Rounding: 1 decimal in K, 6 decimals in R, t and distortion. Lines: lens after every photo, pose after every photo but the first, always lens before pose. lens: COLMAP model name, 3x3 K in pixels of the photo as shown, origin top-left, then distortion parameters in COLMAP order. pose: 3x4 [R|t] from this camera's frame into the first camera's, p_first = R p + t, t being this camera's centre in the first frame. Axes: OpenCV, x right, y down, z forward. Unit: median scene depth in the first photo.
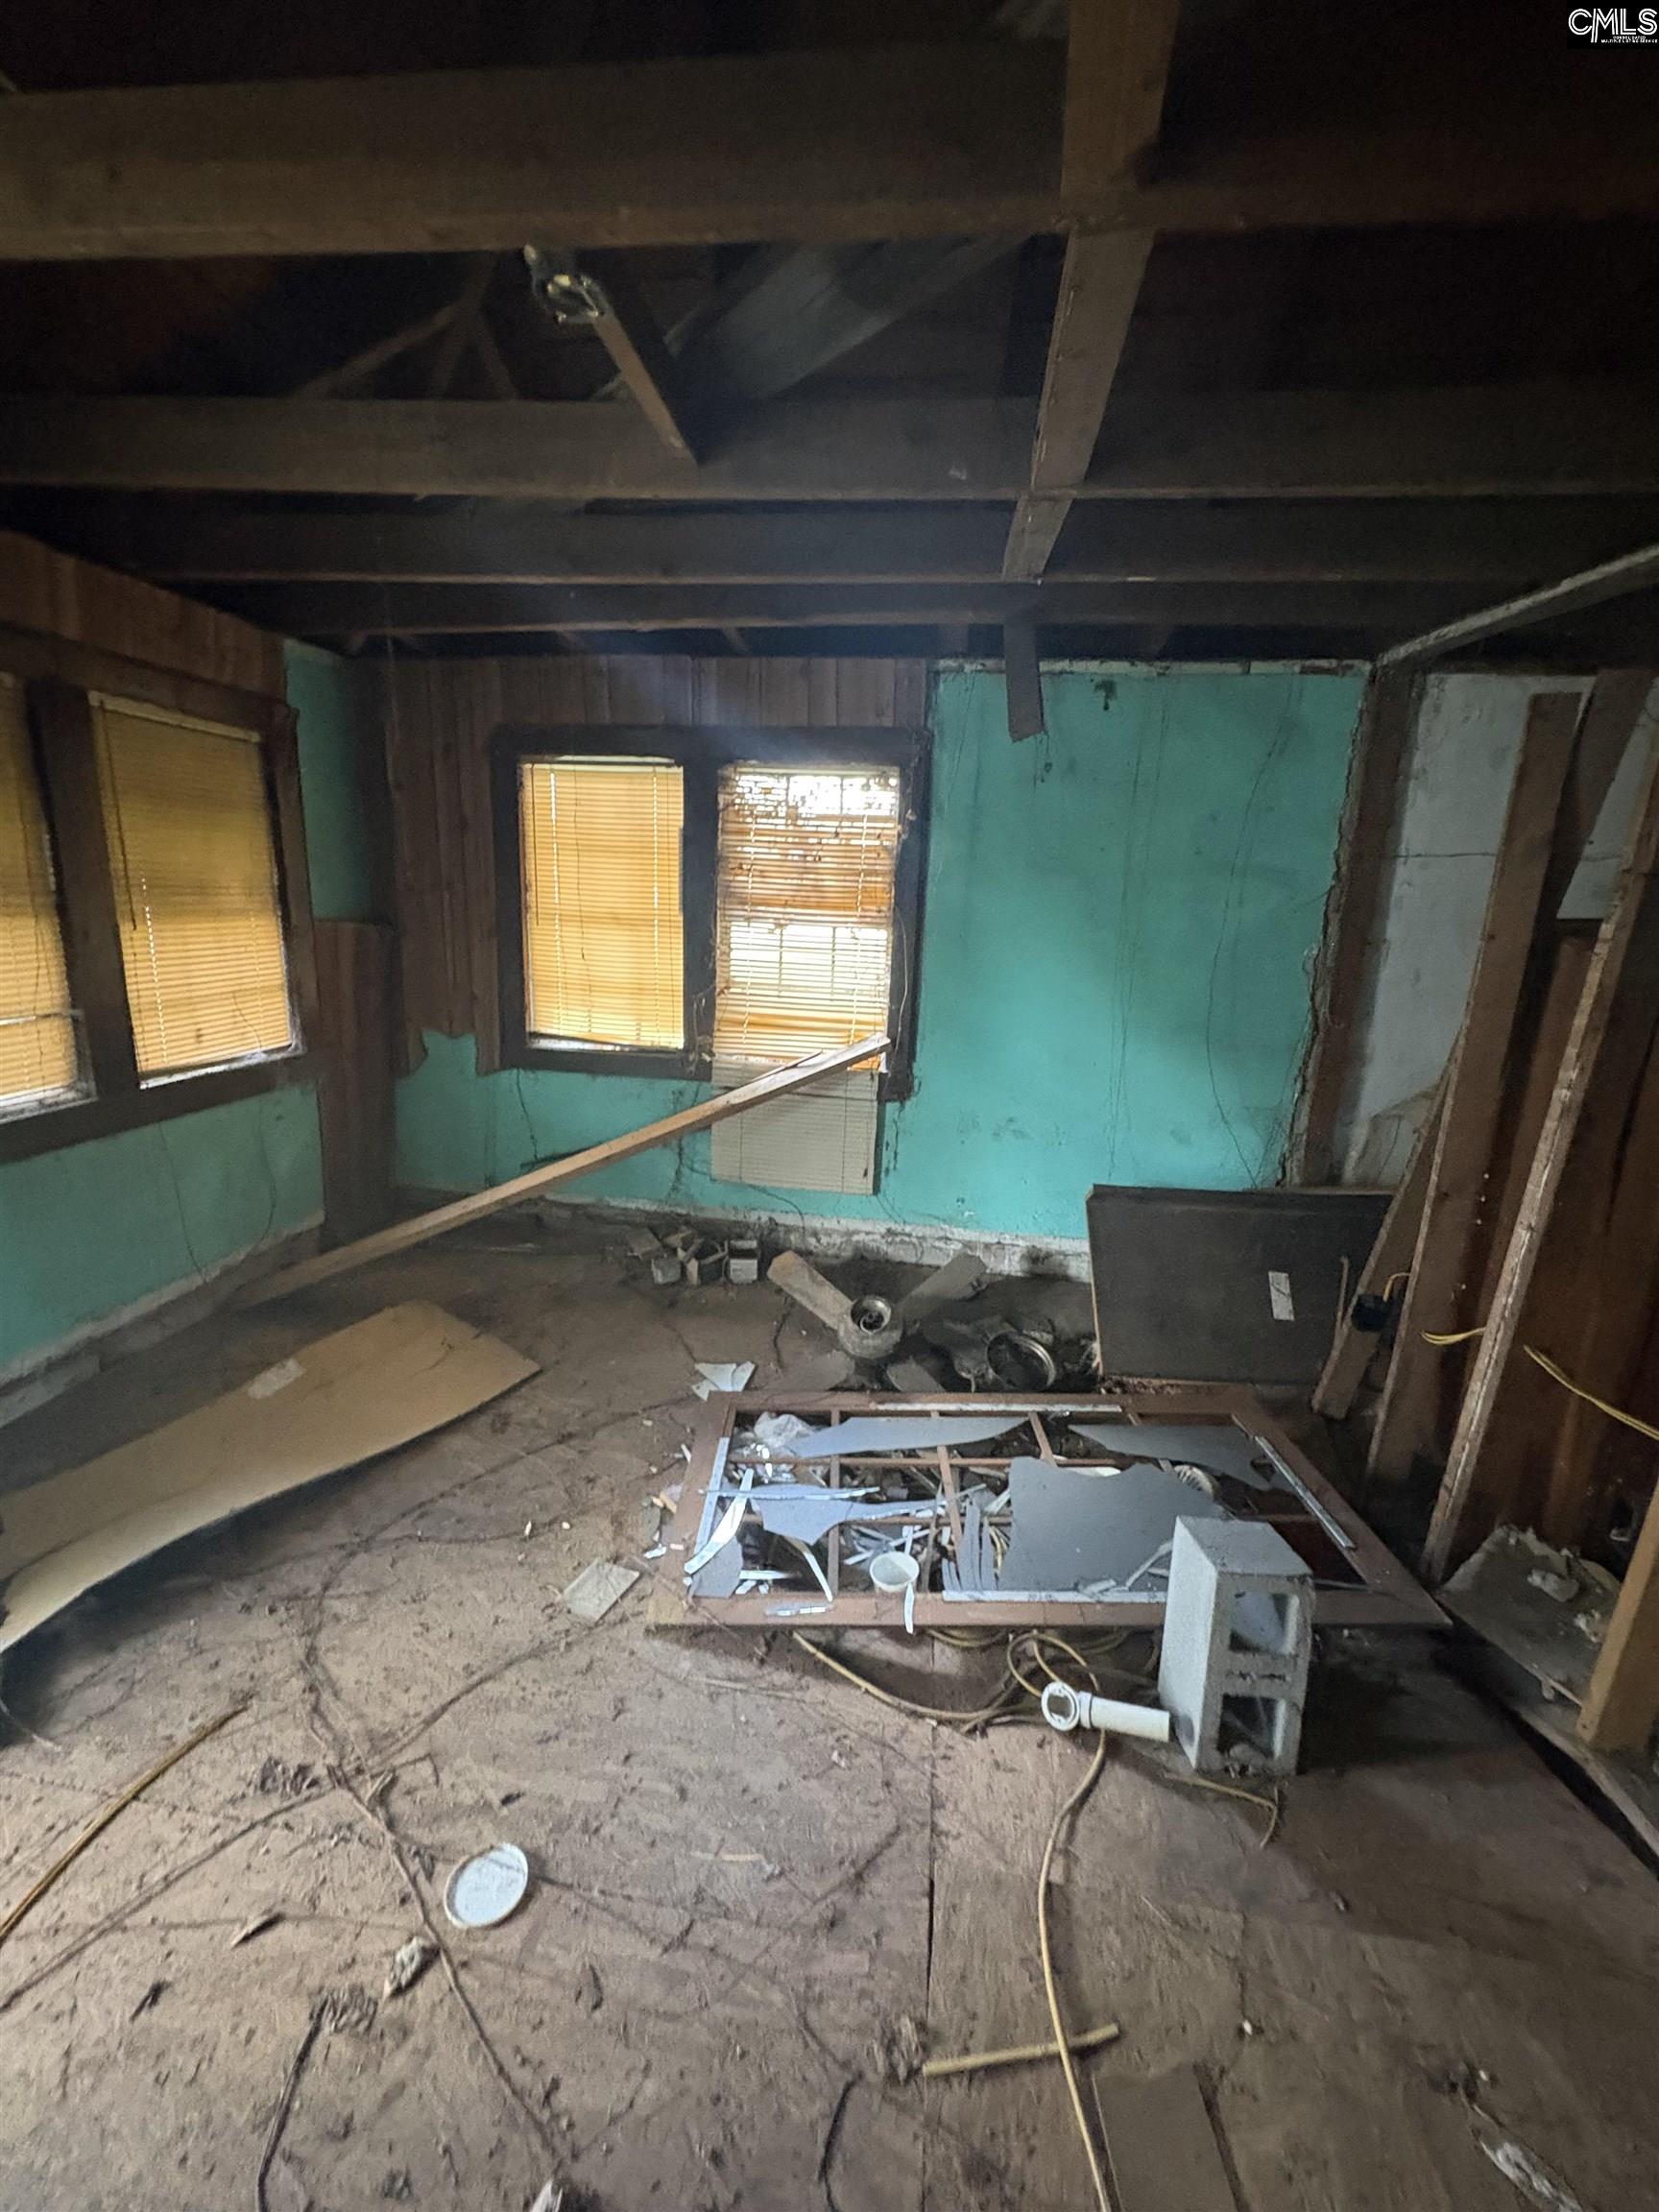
lens RADIAL K [[885.1, 0, 830.0], [0, 885.1, 1105.4], [0, 0, 1]] dist [0.002950, -0.000061]
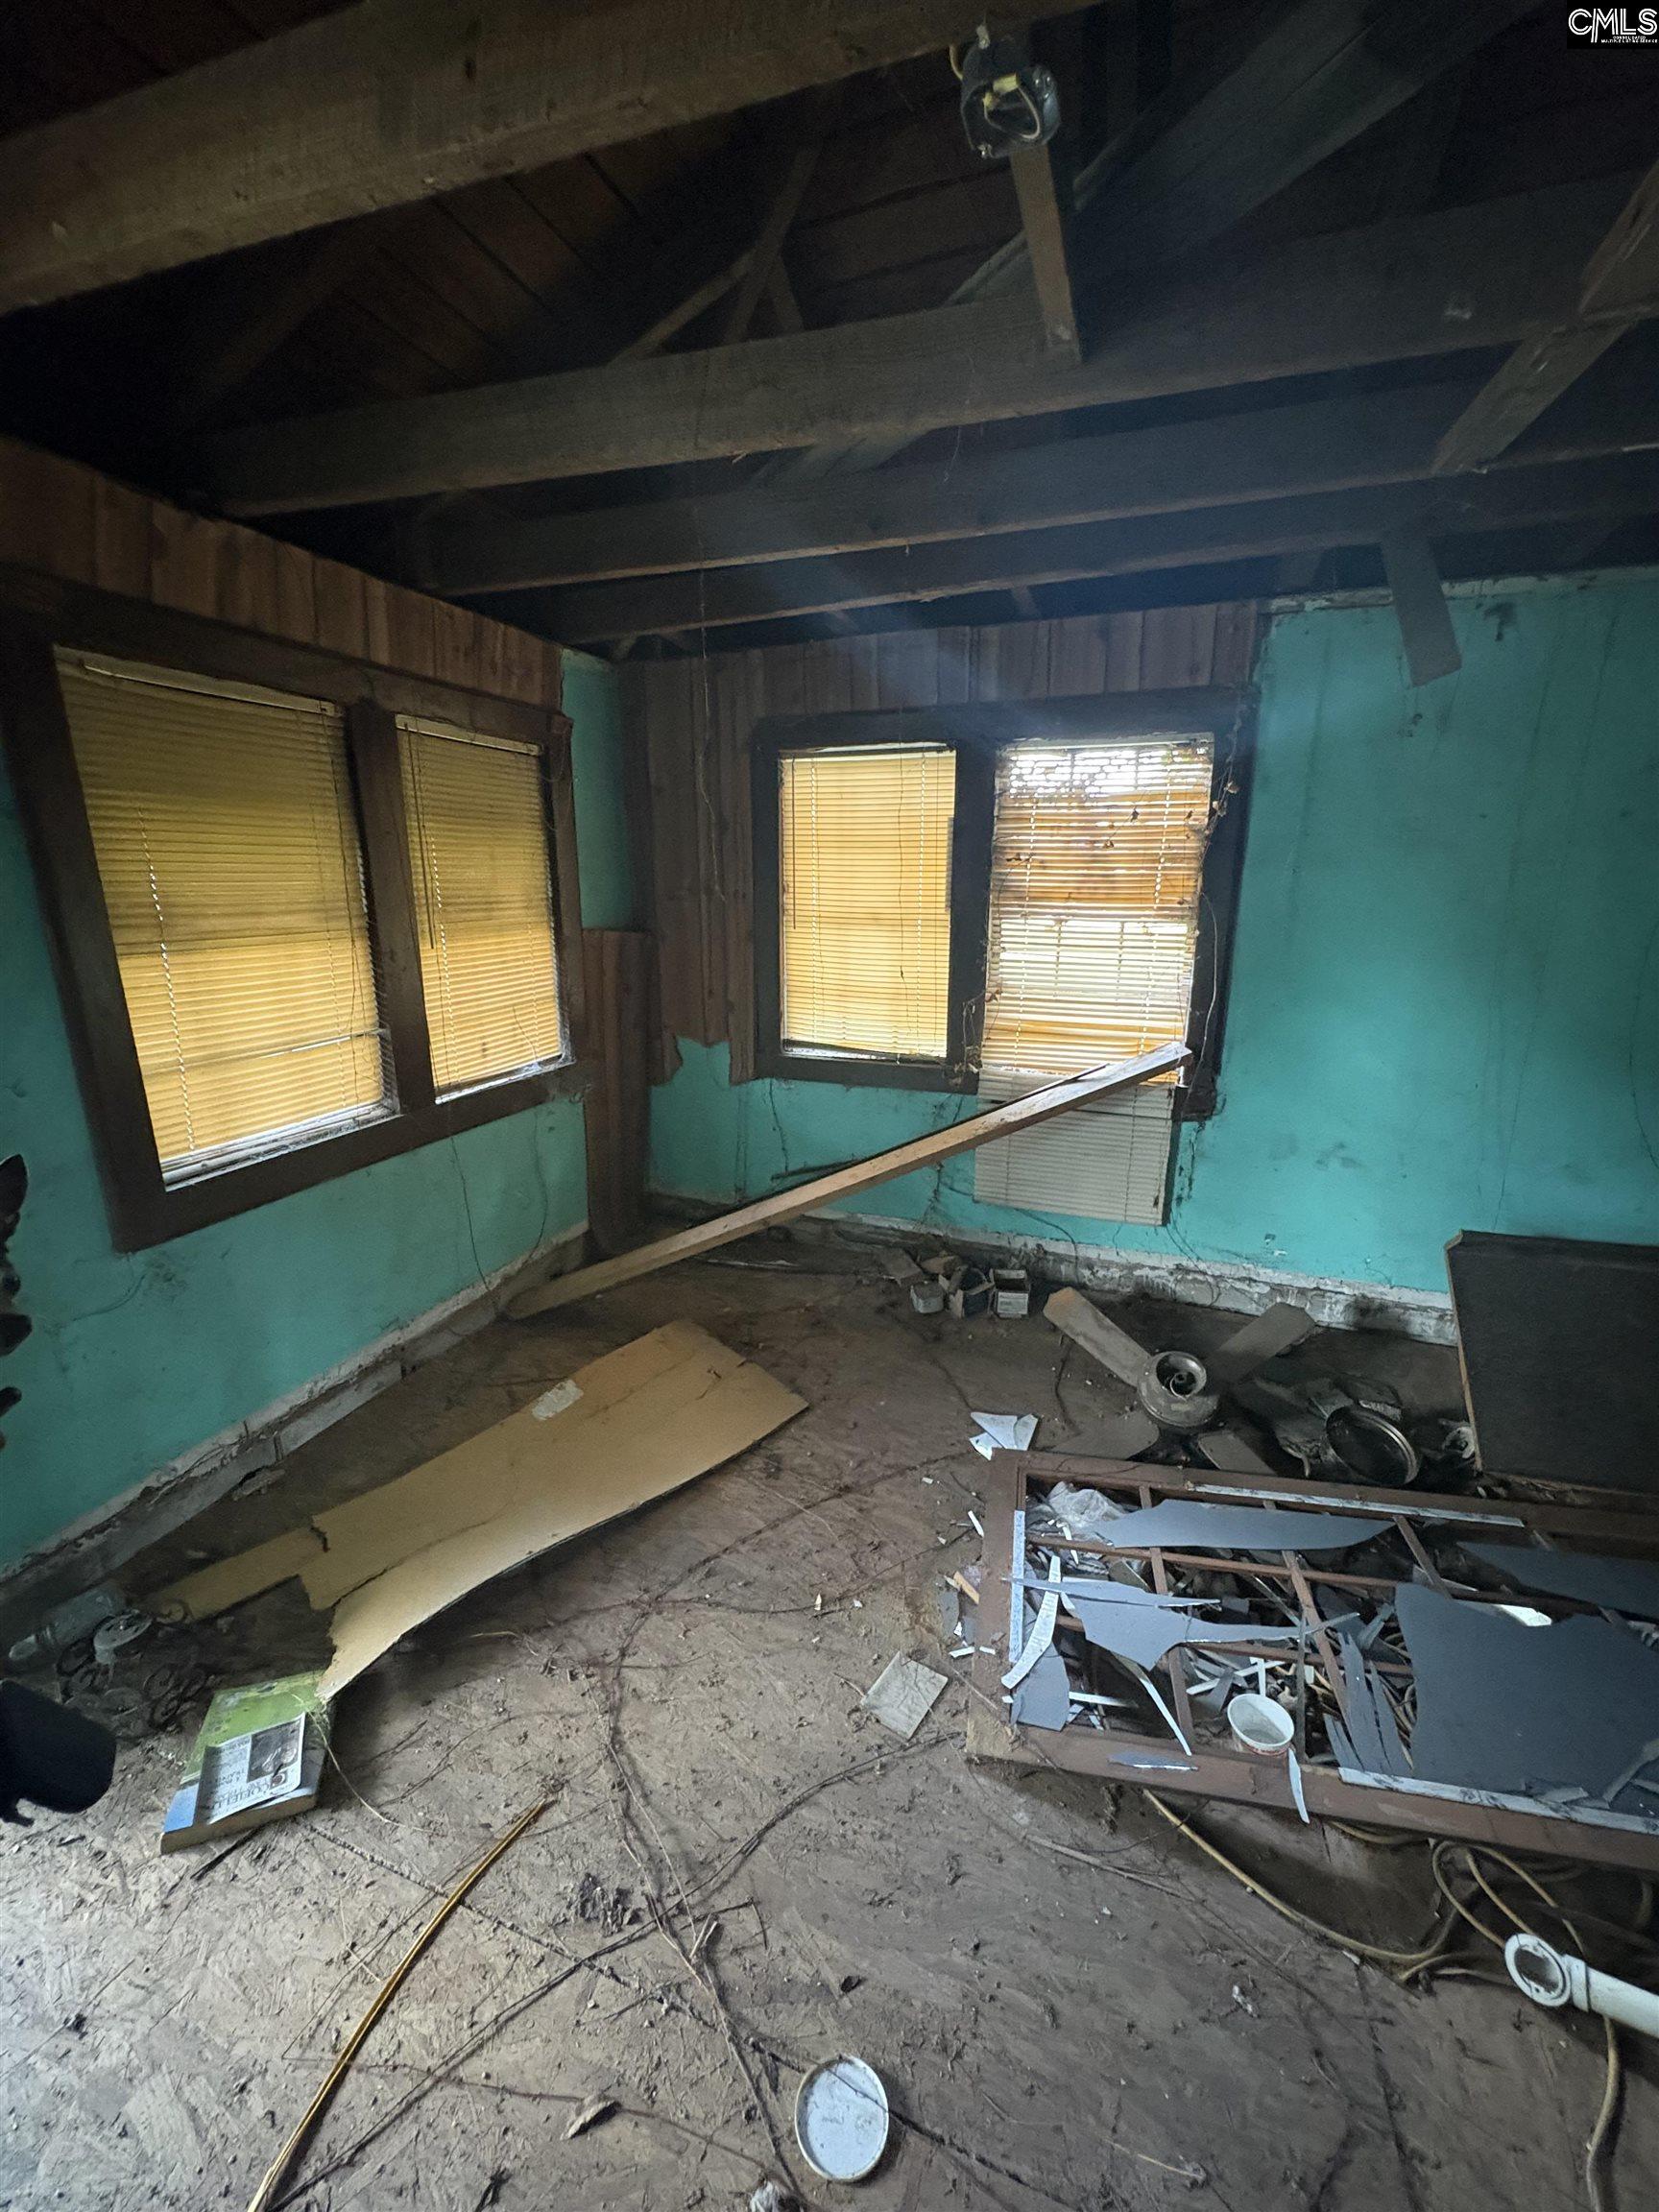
lens RADIAL K [[885.1, 0, 833.8], [0, 885.1, 1106.5], [0, 0, 1]] dist [0.002950, -0.000061]
pose [[0.977587, 0.014948, -0.210001, -0.122581], [-0.011413, 0.999772, 0.018039, -0.041570], [0.210223, -0.015238, 0.977535, 0.105403]]
